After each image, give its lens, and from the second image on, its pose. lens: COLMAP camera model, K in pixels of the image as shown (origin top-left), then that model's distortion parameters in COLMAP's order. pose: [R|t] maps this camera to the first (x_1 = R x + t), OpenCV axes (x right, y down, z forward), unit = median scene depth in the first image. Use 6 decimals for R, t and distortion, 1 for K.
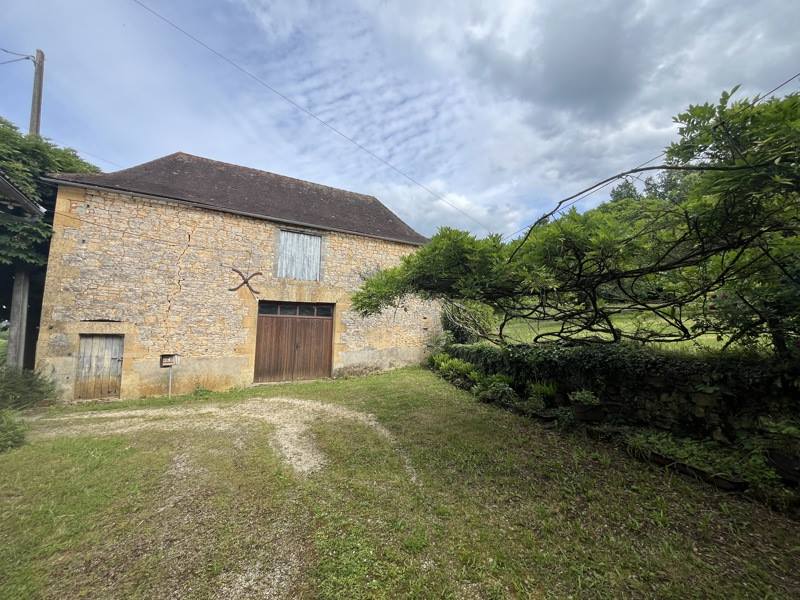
lens RADIAL K [[324.5, 0, 400.0], [0, 324.5, 300.0], [0, 0, 1]] dist [-0.001039, -0.000039]
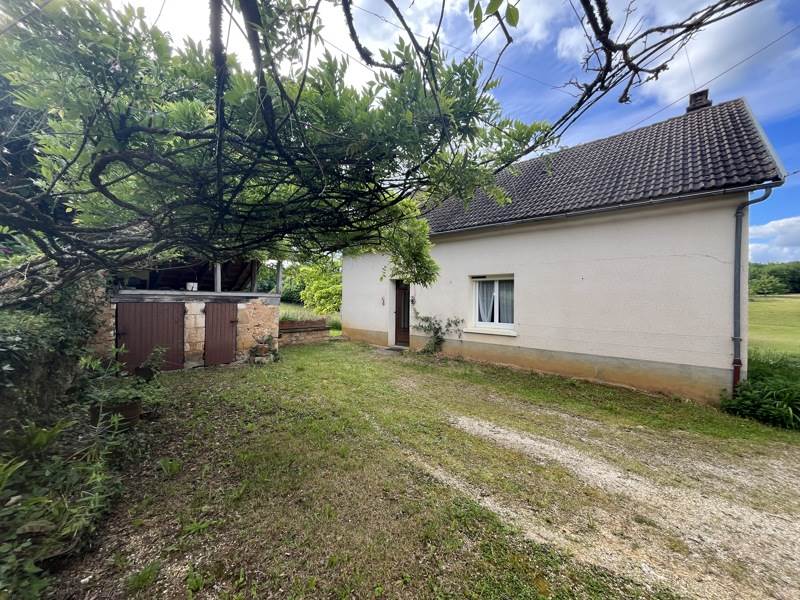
lens RADIAL K [[324.5, 0, 400.0], [0, 324.5, 300.0], [0, 0, 1]] dist [-0.001039, -0.000039]
pose [[-0.963255, -0.021059, -0.267762, 0.167056], [0.004190, 0.995622, -0.093377, 0.156147], [0.268556, -0.091068, -0.958950, 1.537027]]
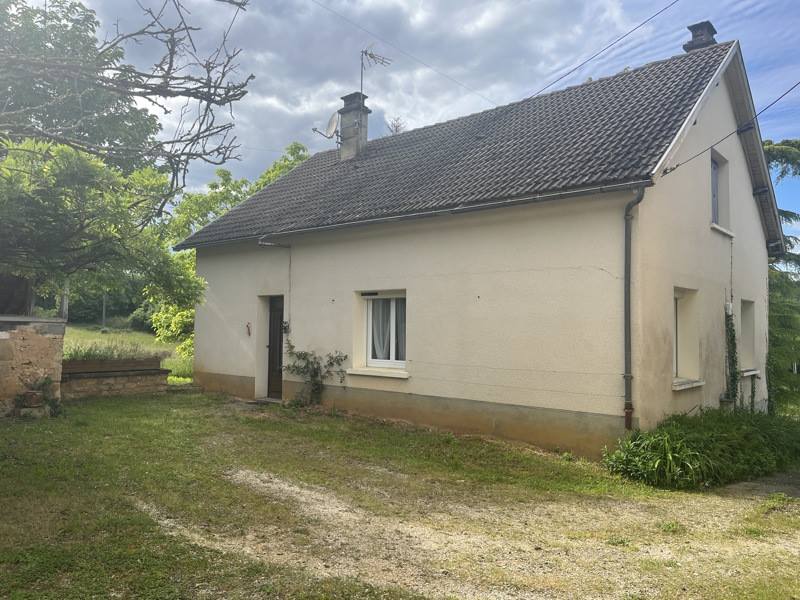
lens RADIAL K [[616.4, 0, 400.0], [0, 616.4, 300.0], [0, 0, 1]] dist [0.034415, -0.005222]
pose [[-0.960519, -0.034811, -0.276027, -0.164857], [0.004642, 0.989998, -0.141004, 0.212730], [0.278174, -0.136718, -0.950751, 2.133570]]
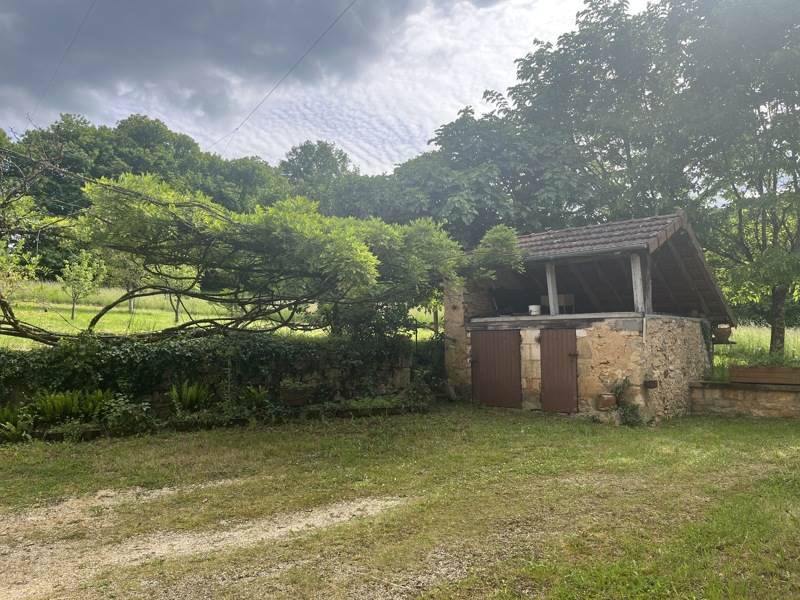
lens RADIAL K [[616.4, 0, 400.0], [0, 616.4, 300.0], [0, 0, 1]] dist [0.034415, -0.005222]
pose [[-0.223607, 0.062283, 0.972687, -1.160482], [-0.087630, 0.992630, -0.083704, 0.153016], [-0.970732, -0.103953, -0.216501, 0.977149]]
